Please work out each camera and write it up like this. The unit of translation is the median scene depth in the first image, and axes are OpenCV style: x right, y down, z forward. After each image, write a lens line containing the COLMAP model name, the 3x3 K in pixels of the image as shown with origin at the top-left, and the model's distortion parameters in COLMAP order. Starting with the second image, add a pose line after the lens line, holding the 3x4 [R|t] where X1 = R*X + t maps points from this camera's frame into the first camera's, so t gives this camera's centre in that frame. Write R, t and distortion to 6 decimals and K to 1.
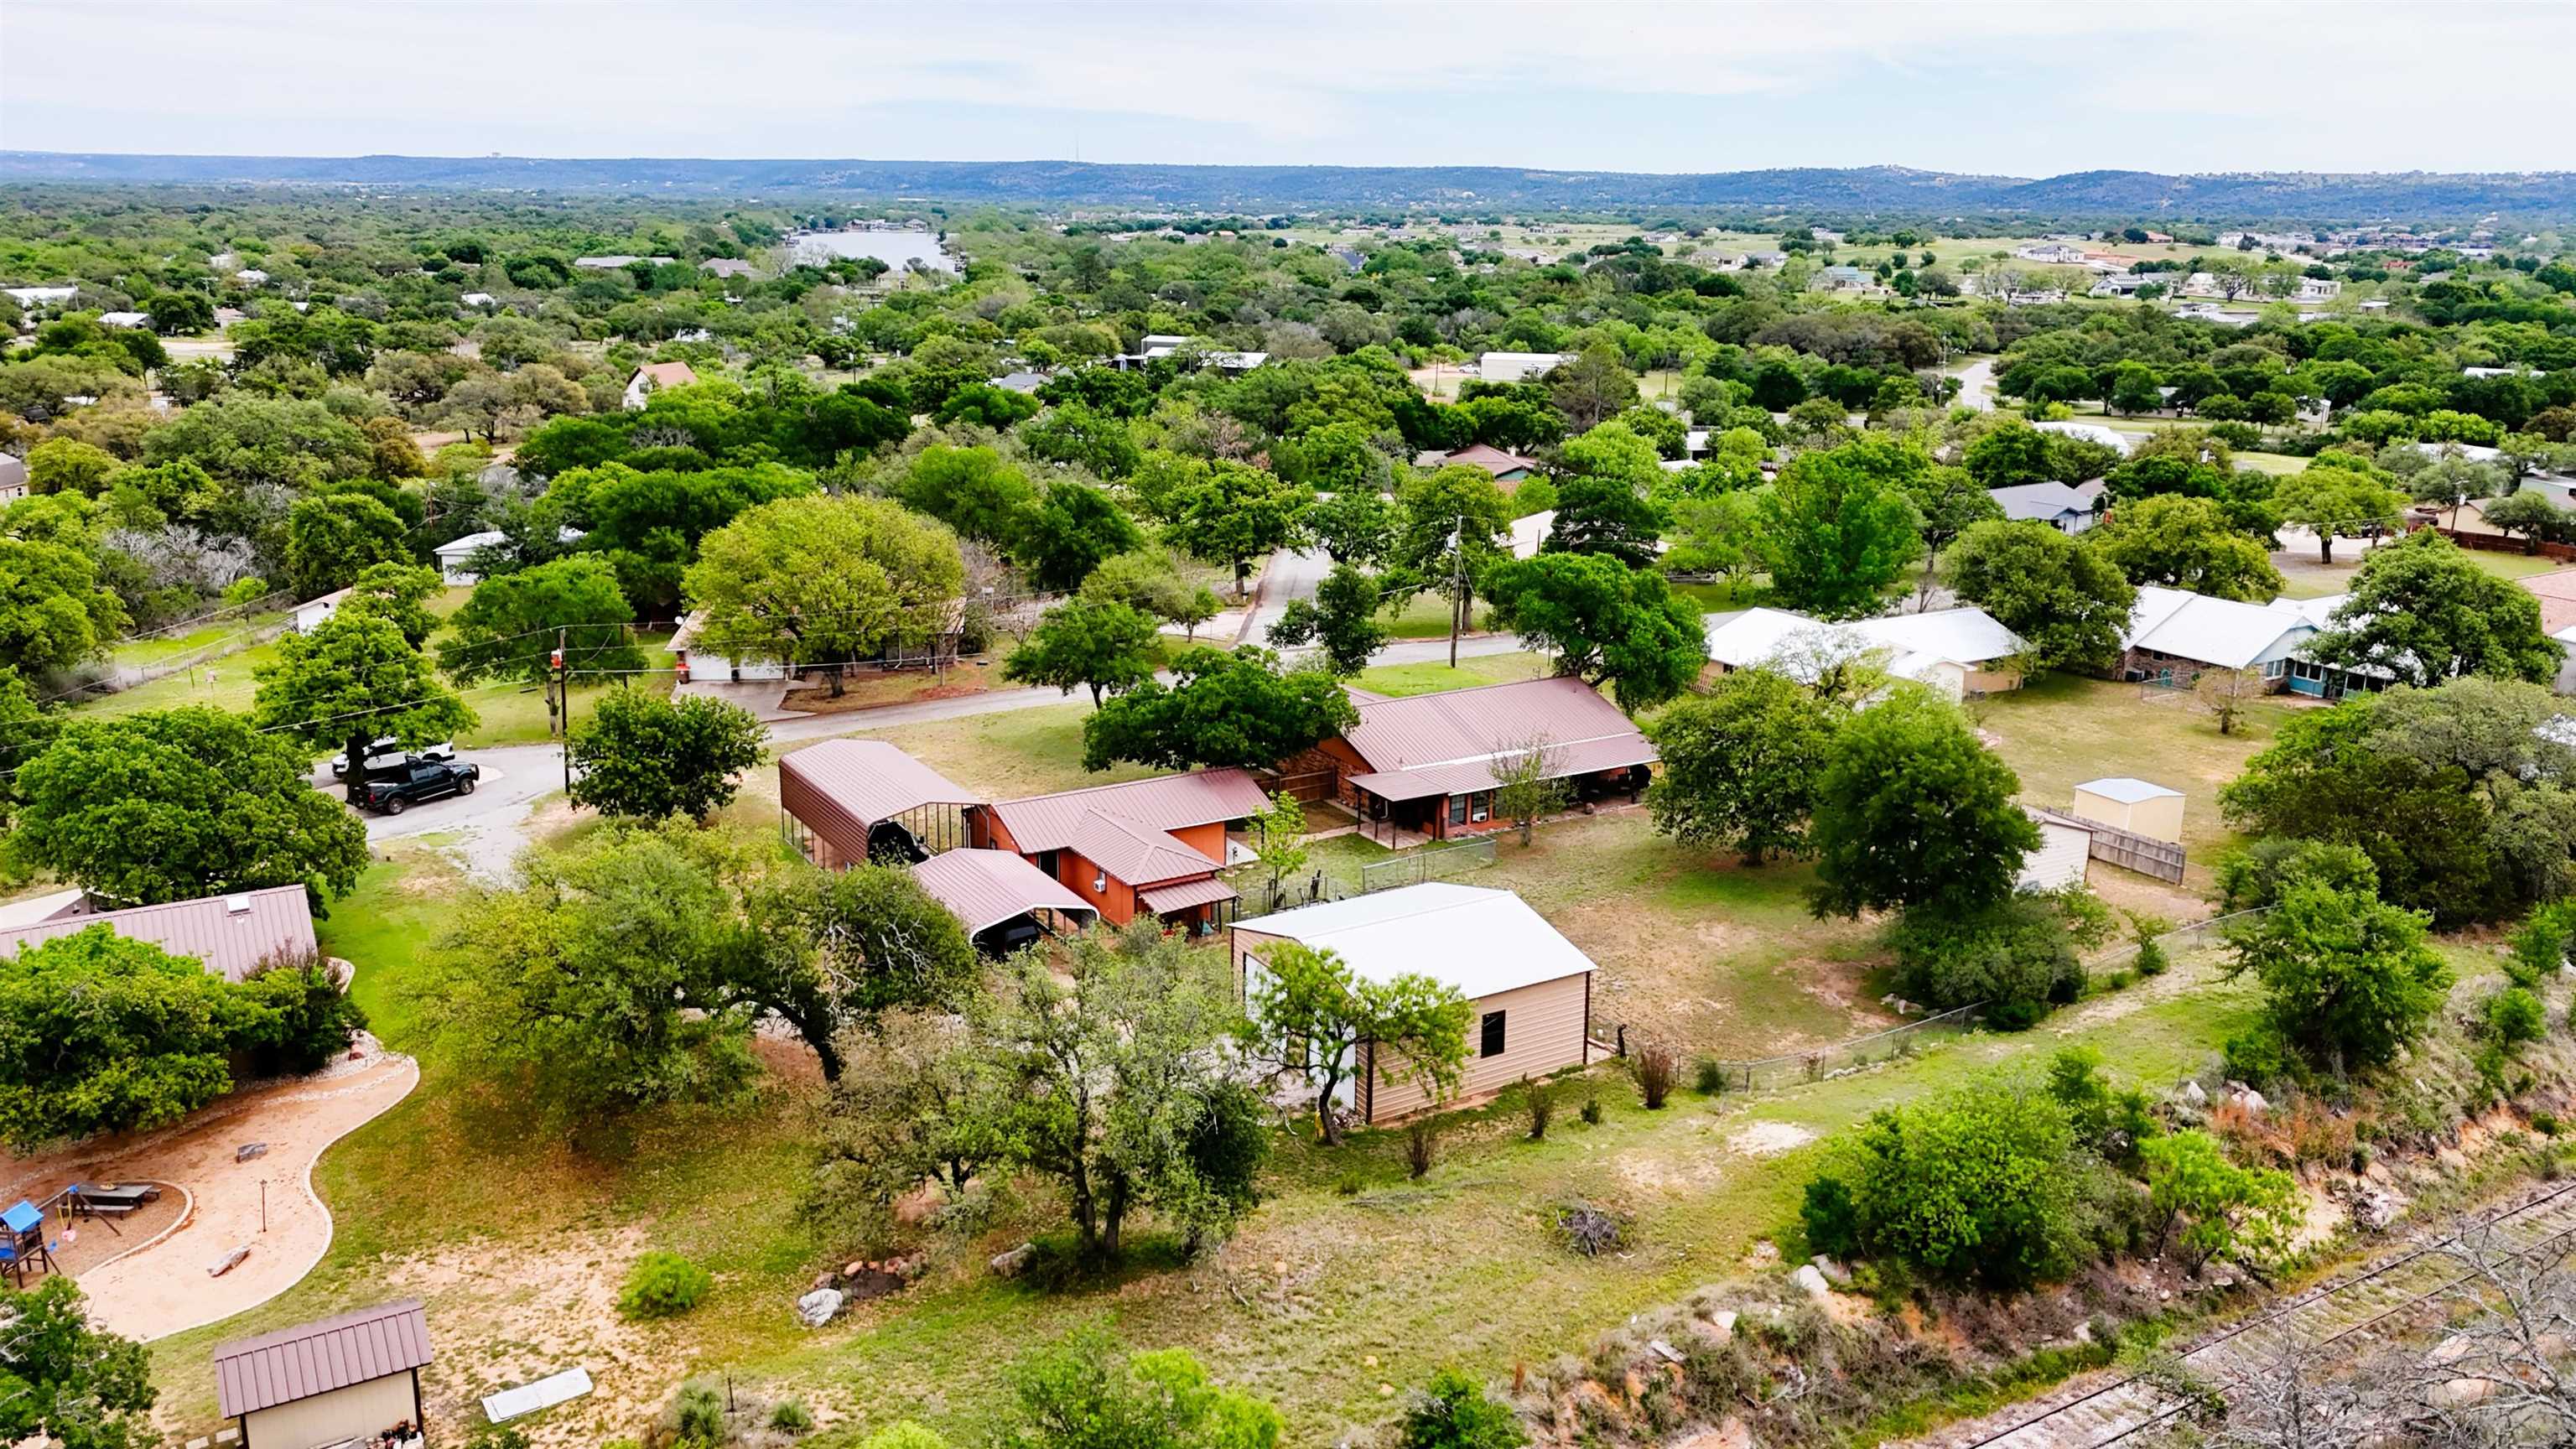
lens RADIAL K [[1864.6, 0, 1288.0], [0, 1864.6, 724.5], [0, 0, 1]] dist [0.090419, -0.097125]
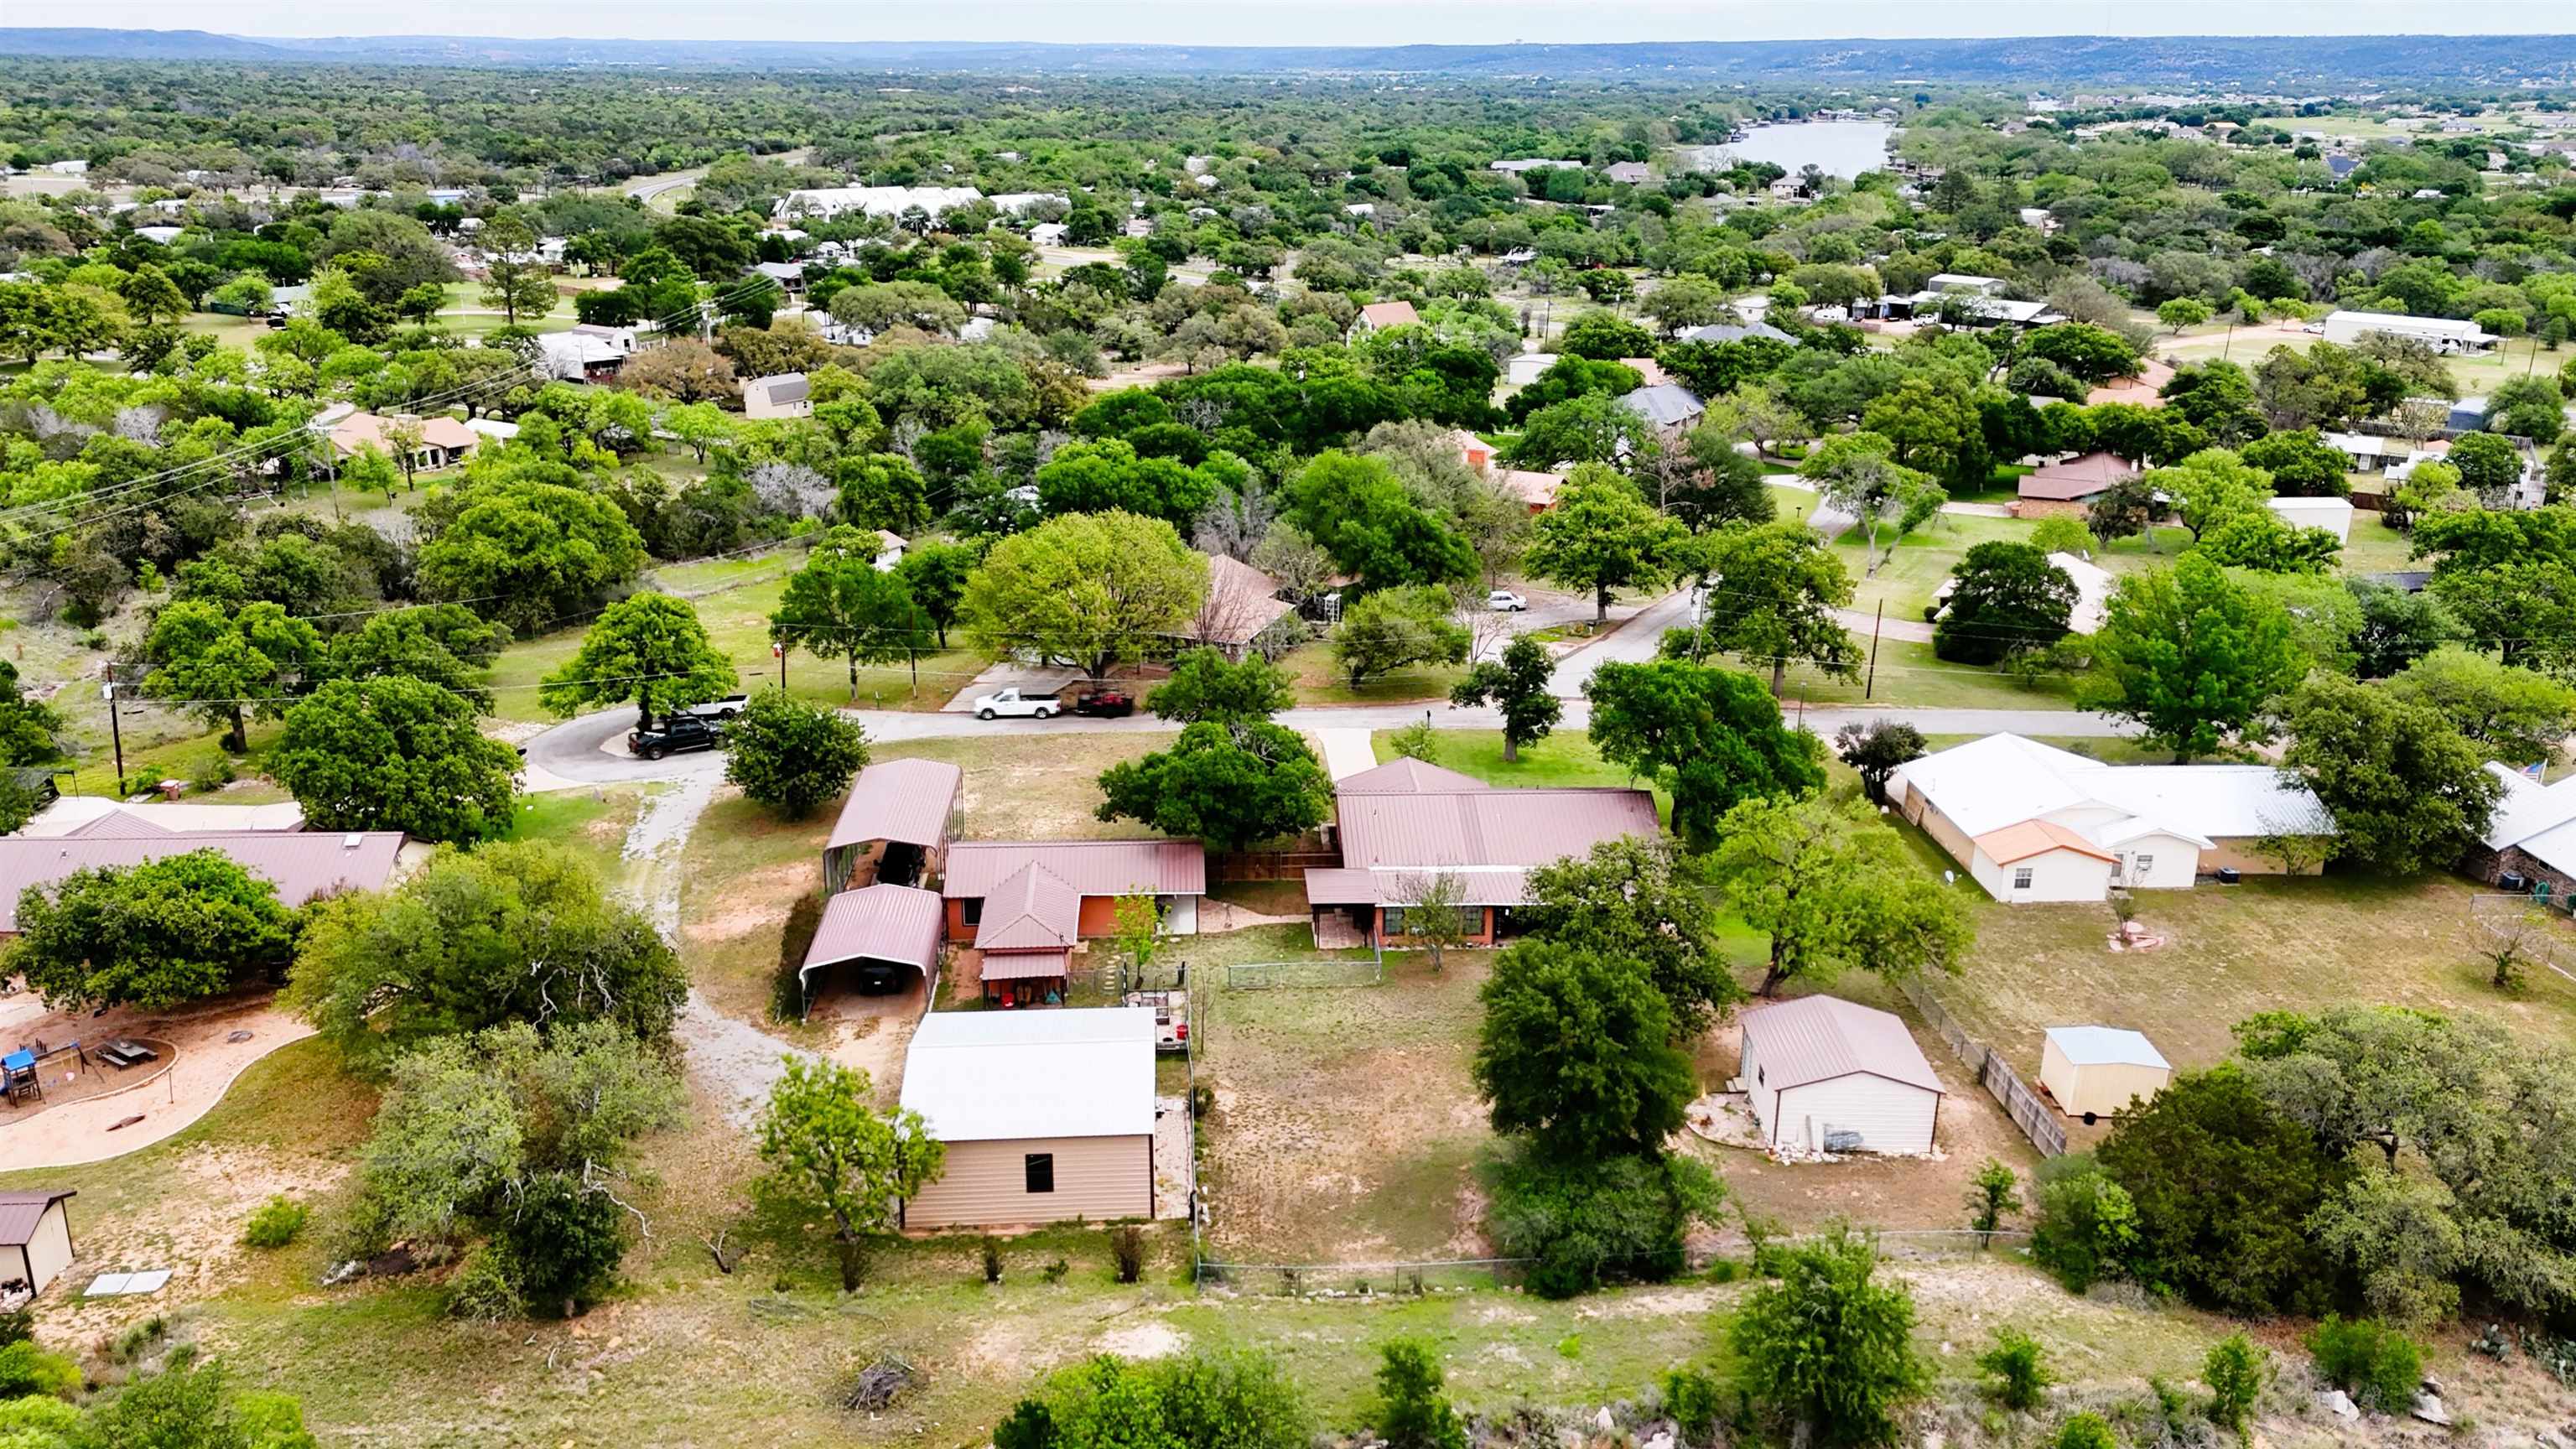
lens RADIAL K [[1864.6, 0, 1288.0], [0, 1864.6, 724.5], [0, 0, 1]] dist [0.090419, -0.097125]
pose [[0.894231, 0.142239, -0.424405, 0.585003], [-0.121209, 0.989690, 0.076305, -0.166590], [0.430883, -0.016792, 0.902252, 0.090317]]
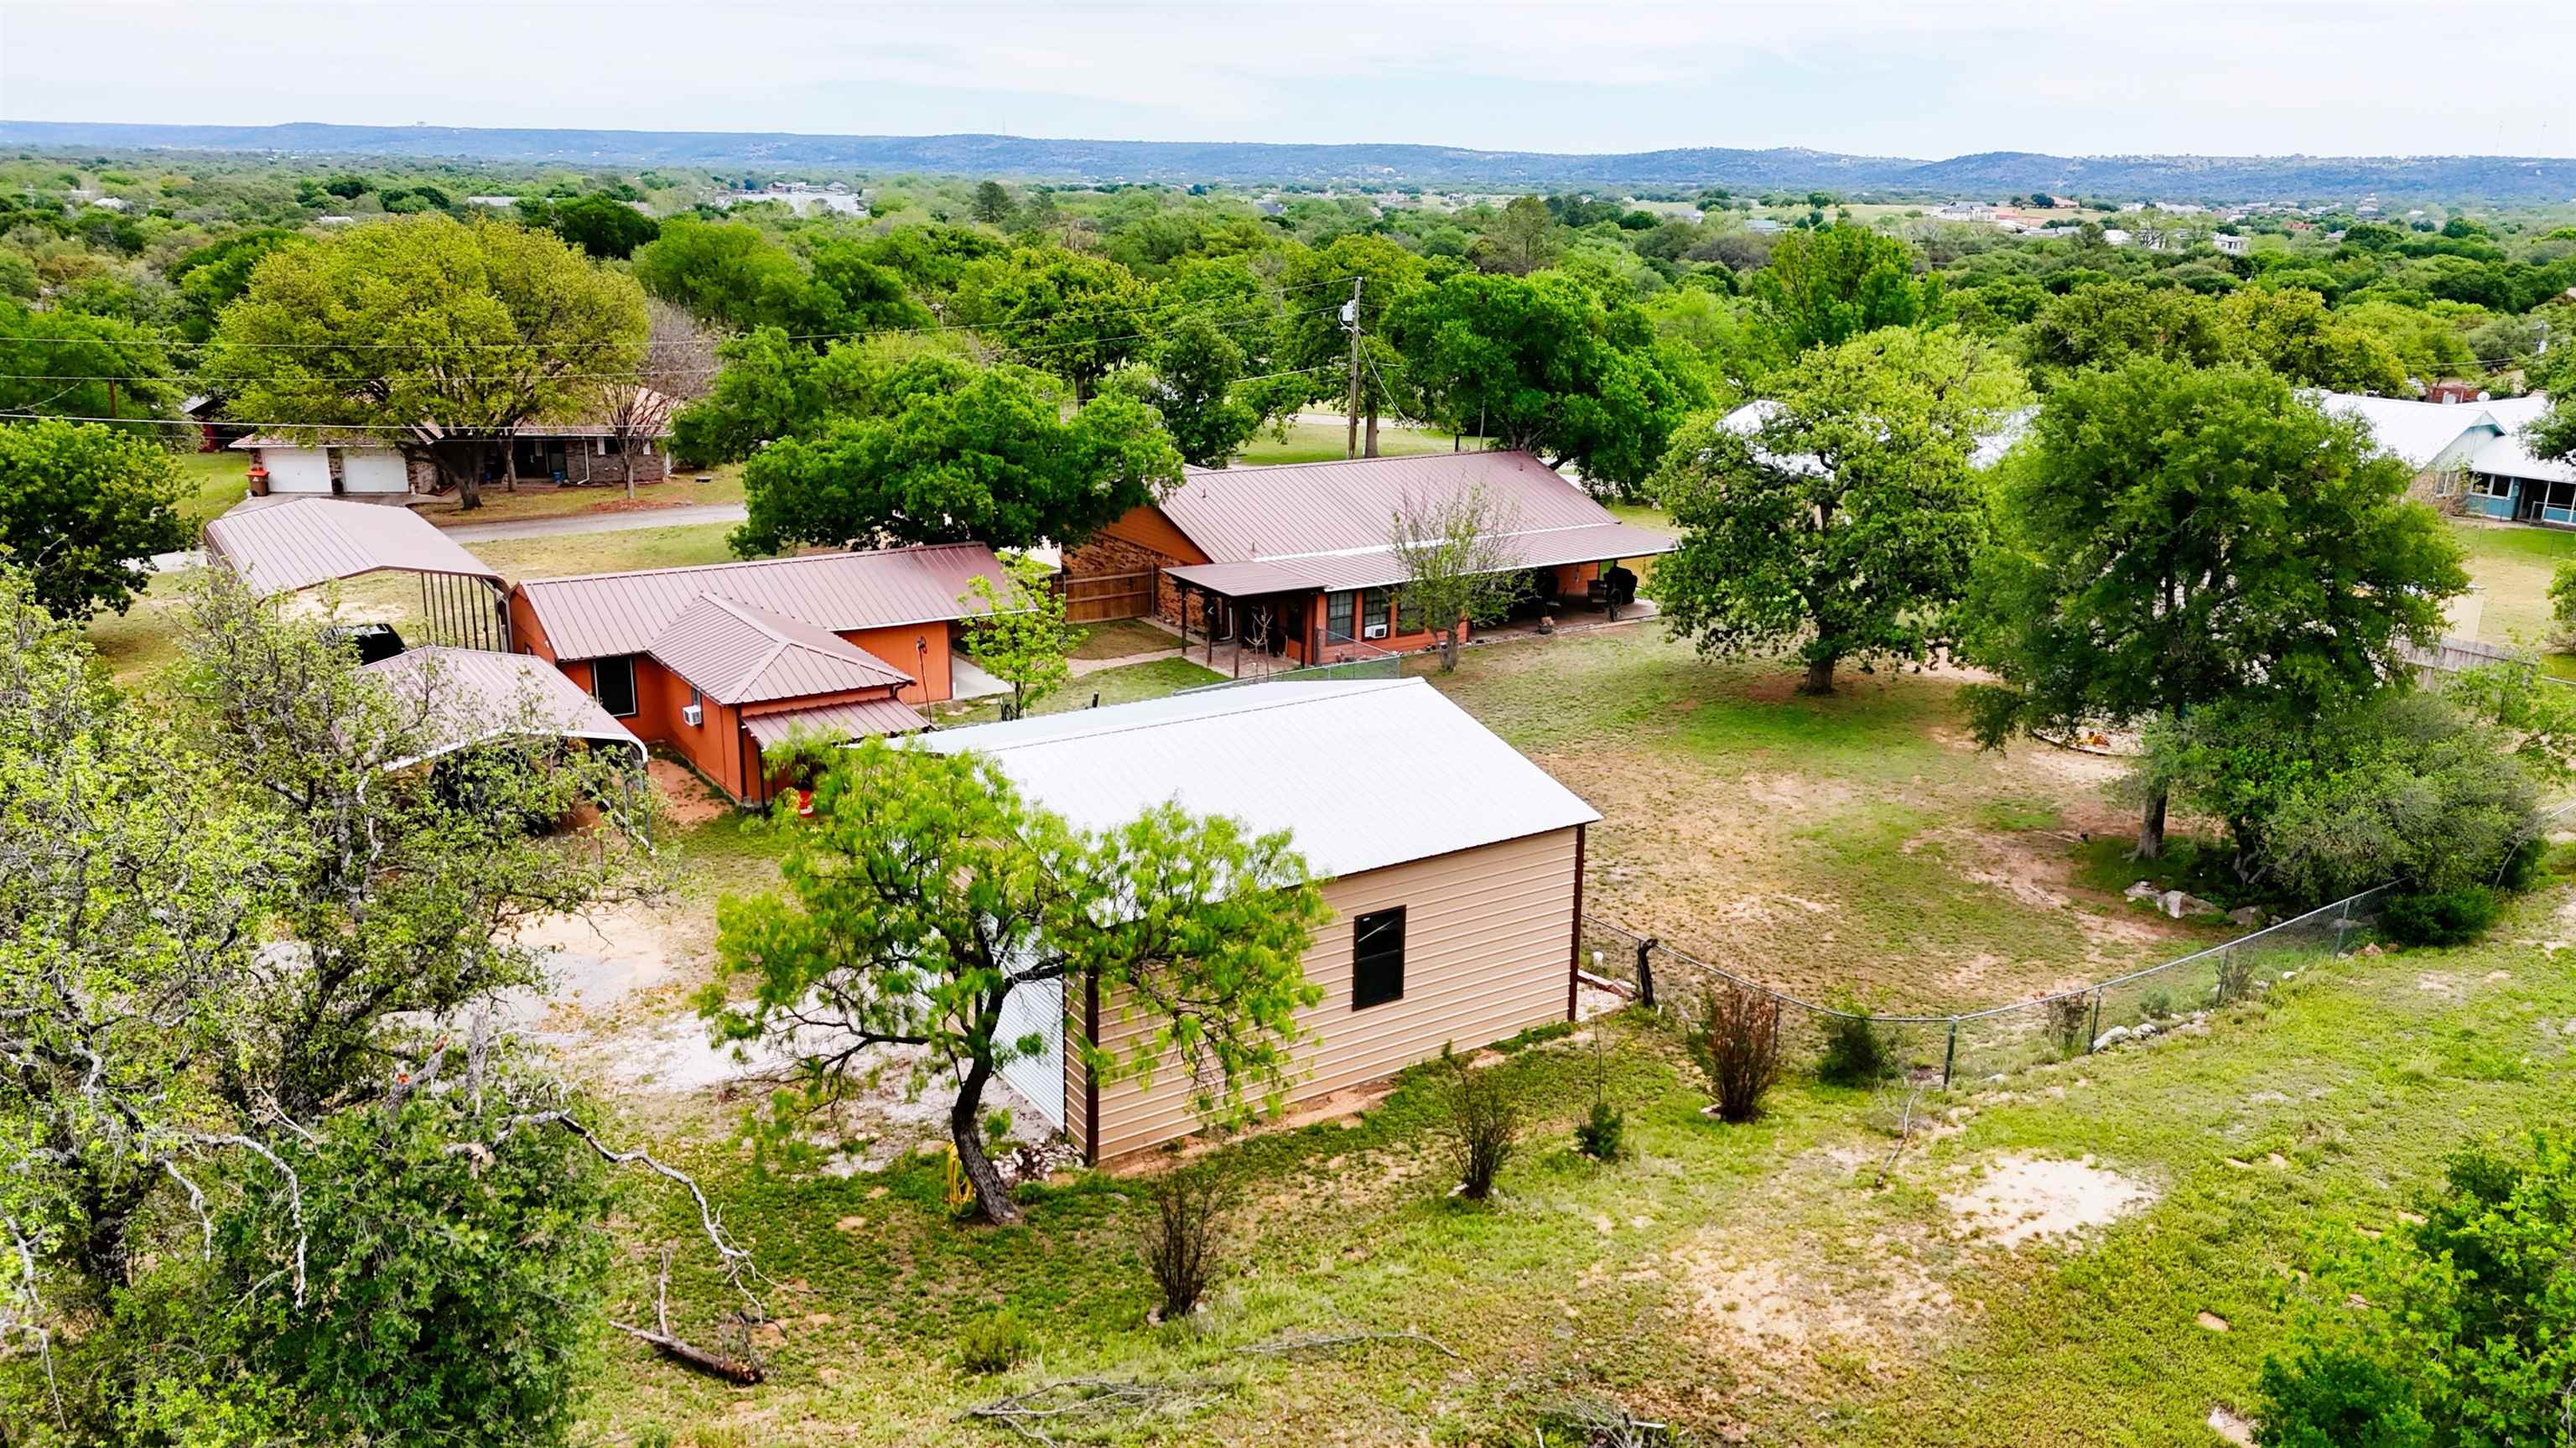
lens RADIAL K [[1864.5, 0, 1288.0], [0, 1864.5, 724.0], [0, 0, 1]] dist [0.090419, -0.097125]
pose [[0.999108, -0.002582, 0.042146, 0.061508], [0.001660, 0.999759, 0.021880, 0.088285], [-0.042192, -0.021790, 0.998872, 0.491458]]
